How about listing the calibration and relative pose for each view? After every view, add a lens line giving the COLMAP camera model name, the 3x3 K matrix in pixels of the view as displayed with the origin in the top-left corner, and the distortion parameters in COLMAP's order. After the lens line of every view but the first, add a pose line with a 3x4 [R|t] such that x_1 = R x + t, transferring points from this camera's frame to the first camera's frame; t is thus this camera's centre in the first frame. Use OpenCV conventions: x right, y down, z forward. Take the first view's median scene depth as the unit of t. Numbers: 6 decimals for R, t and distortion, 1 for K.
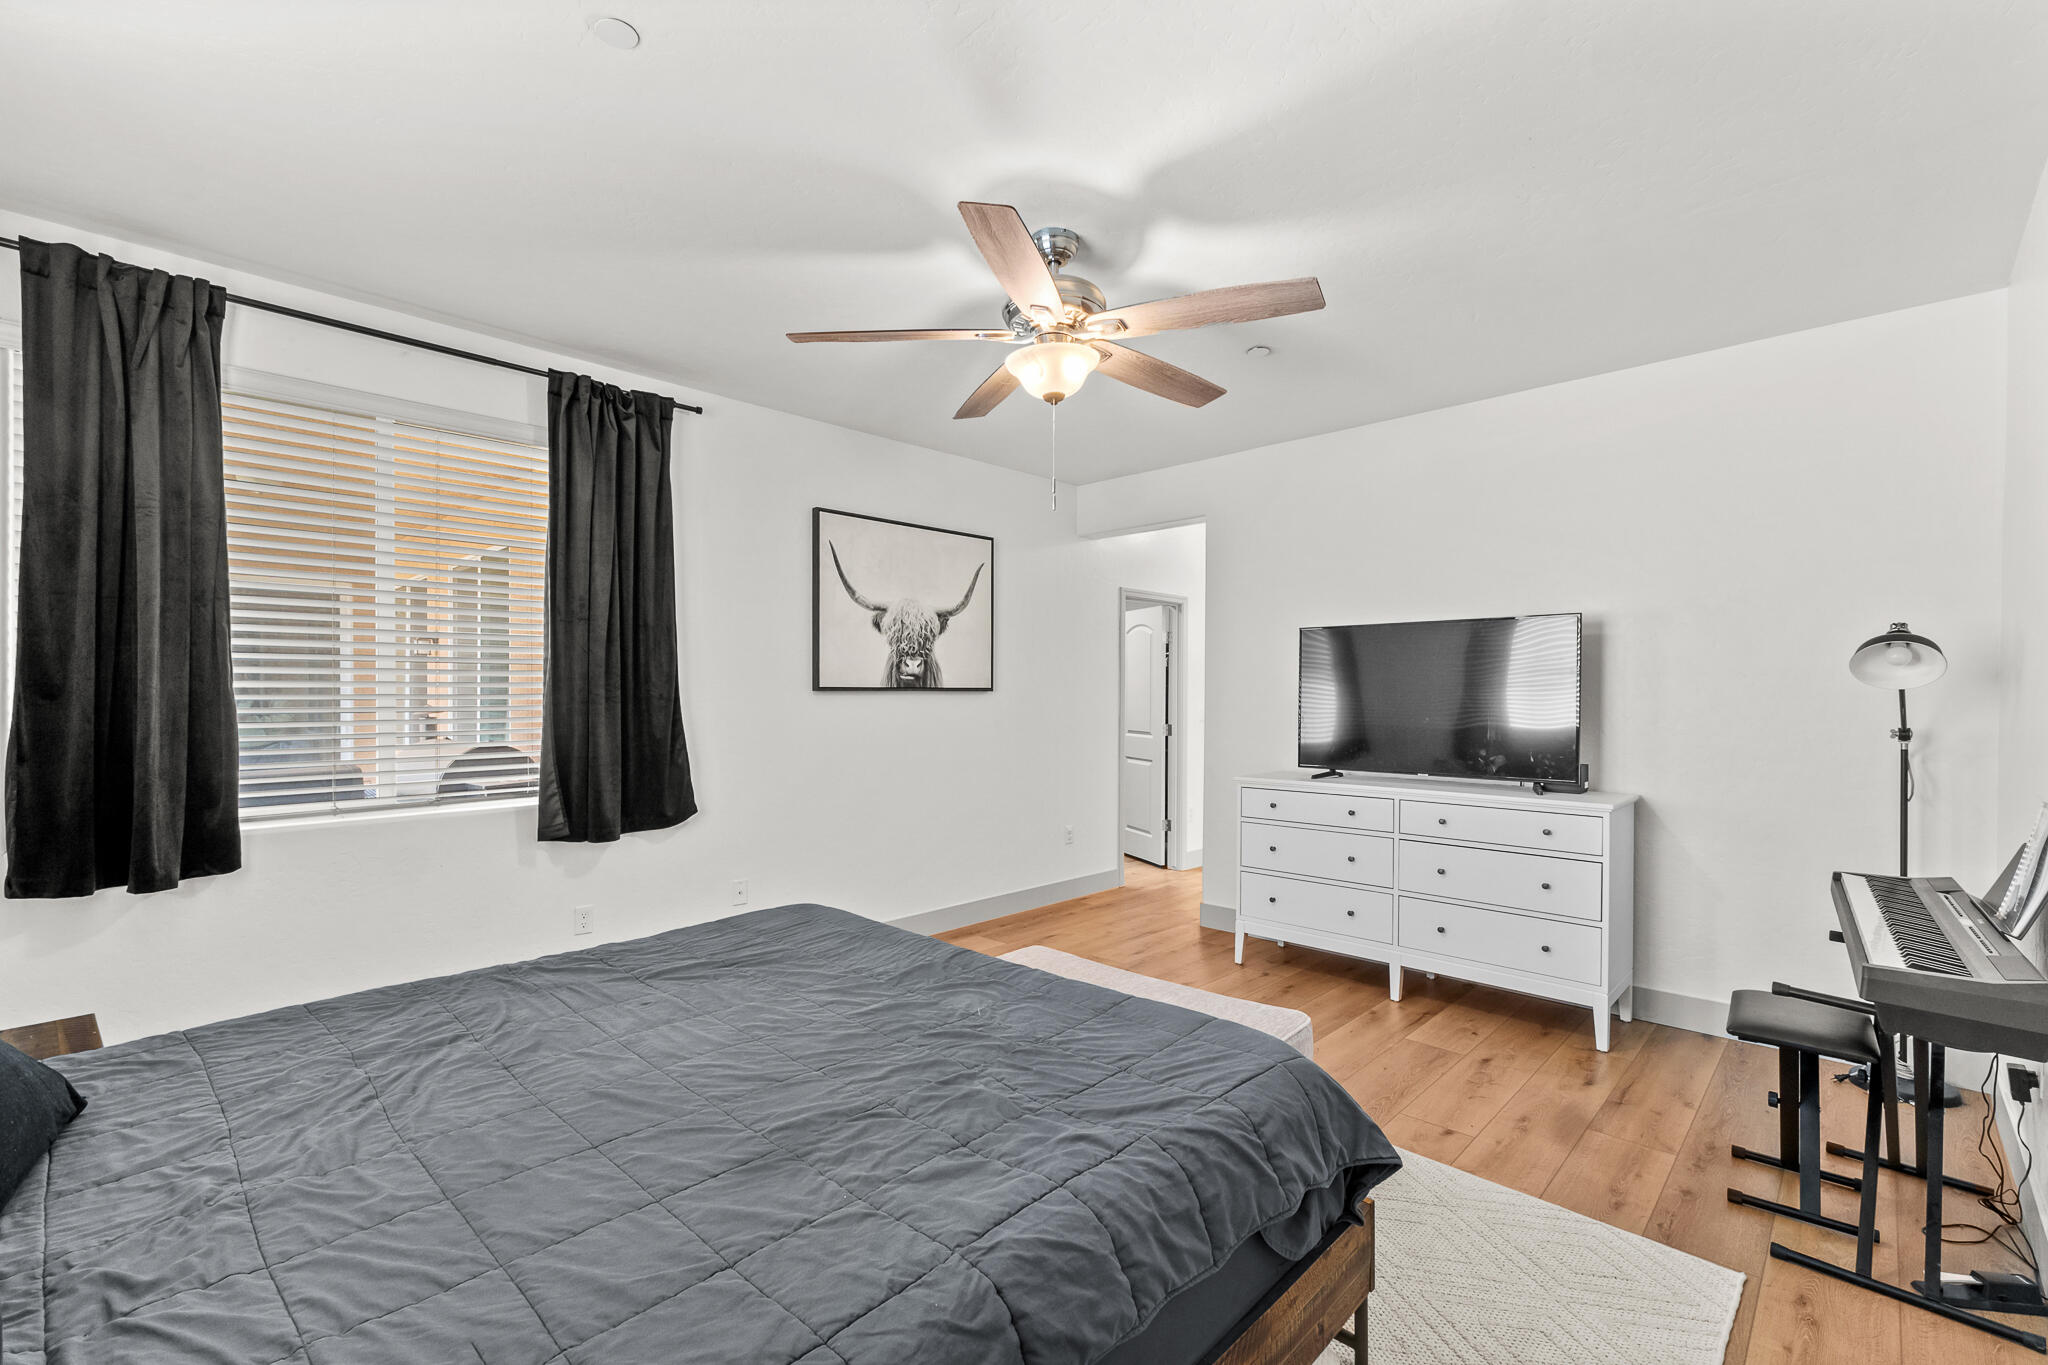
lens RADIAL K [[873.0, 0, 1031.7], [0, 873.0, 688.9], [0, 0, 1]] dist [0.006884, 0.000070]
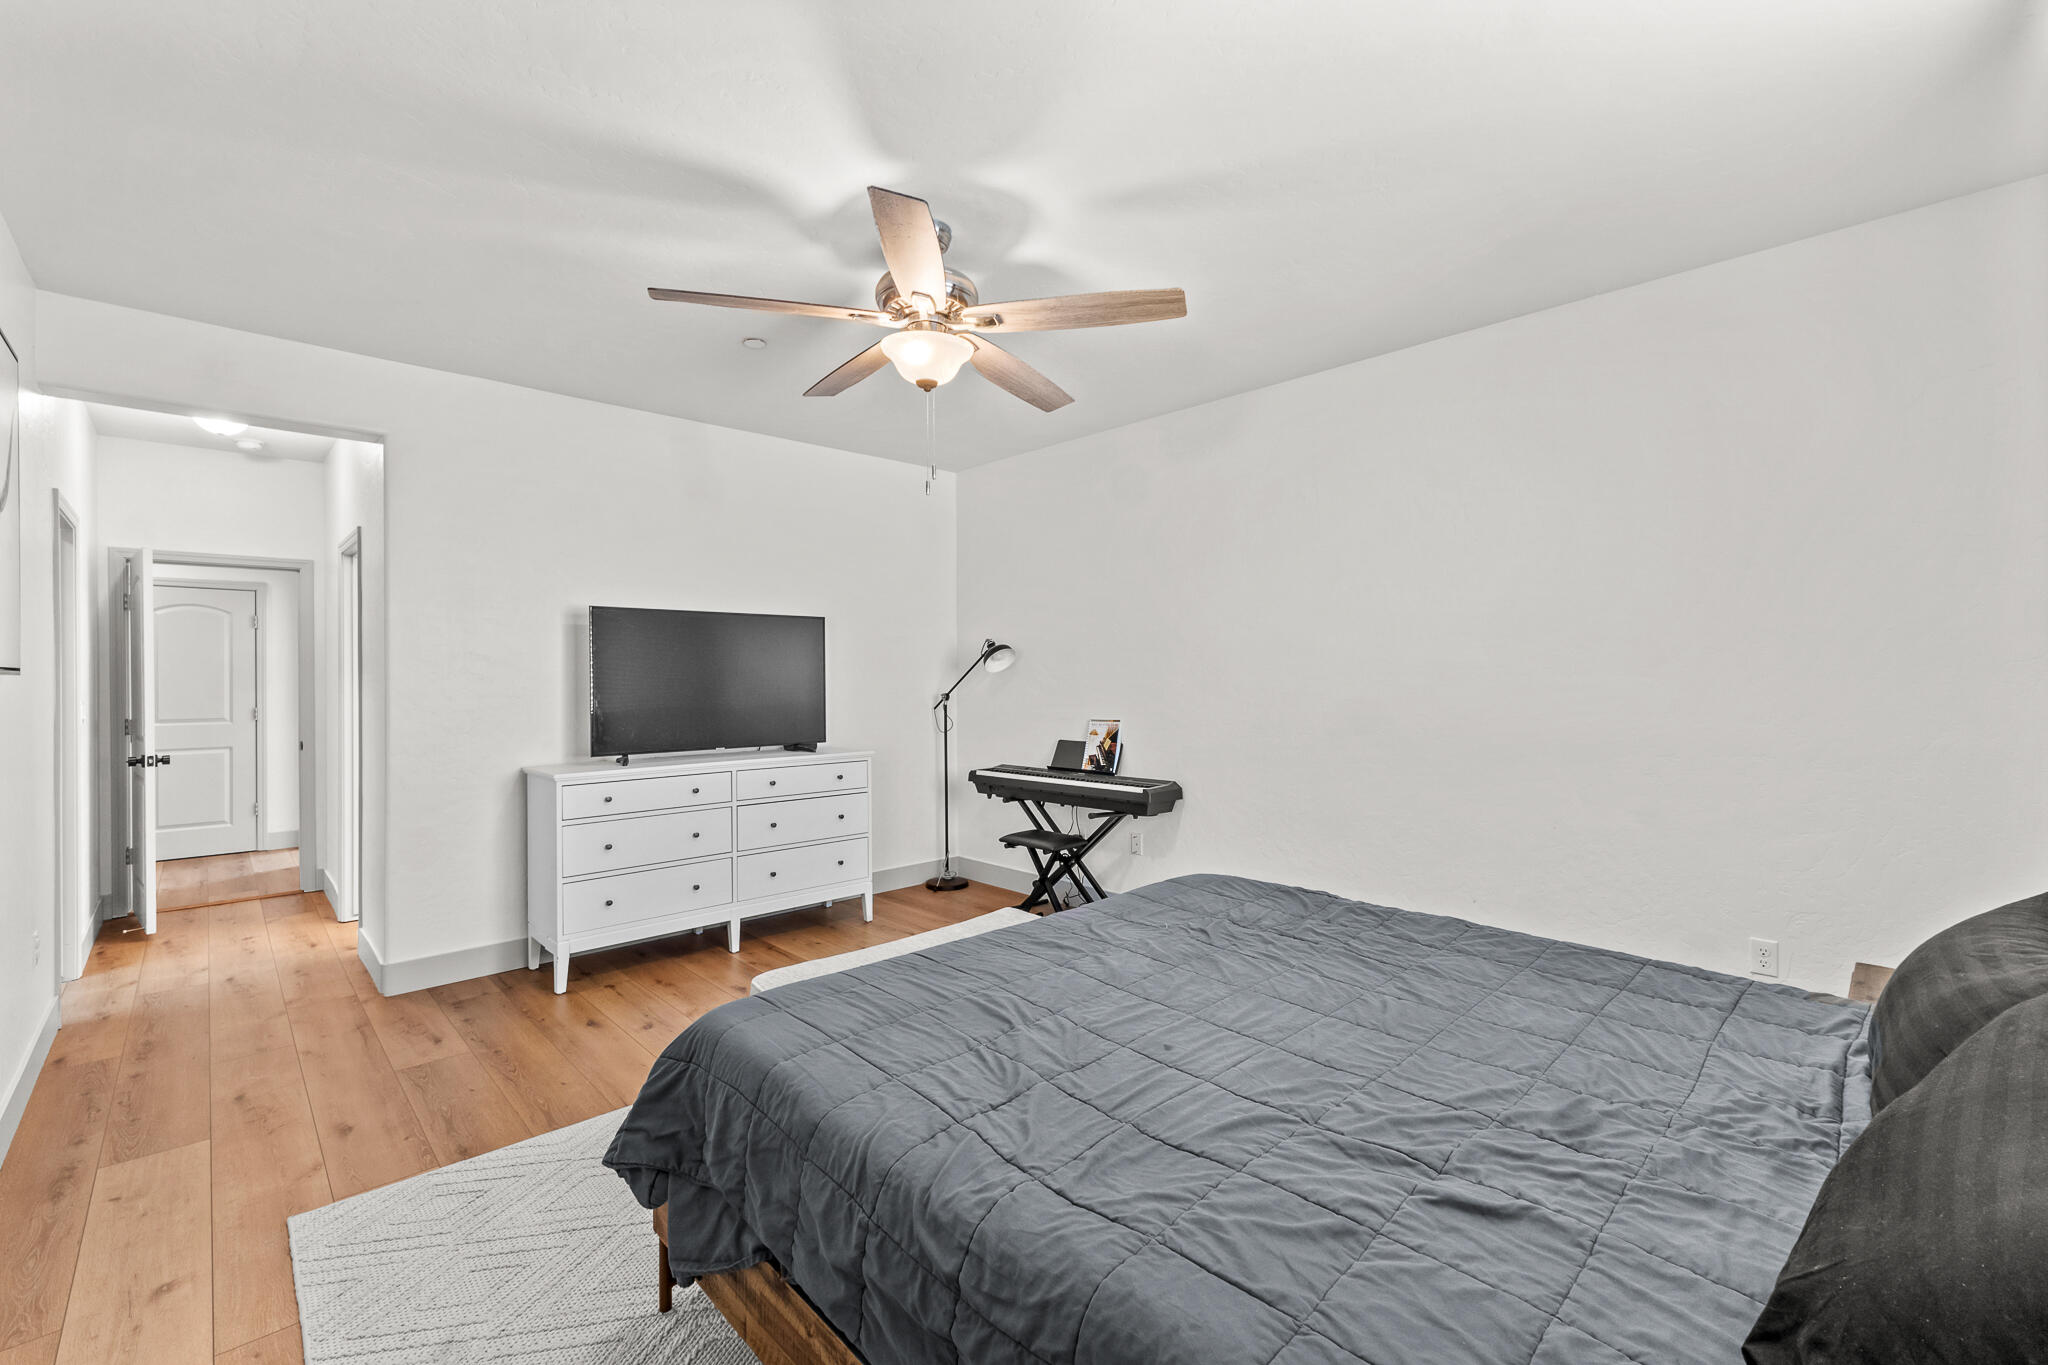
lens RADIAL K [[873.0, 0, 1031.9], [0, 873.0, 674.7], [0, 0, 1]] dist [0.006884, 0.000070]
pose [[0.072272, -0.007625, 0.997356, -0.668491], [0.000892, 0.999971, 0.007580, -0.004253], [-0.997385, 0.000342, 0.072276, 0.547430]]
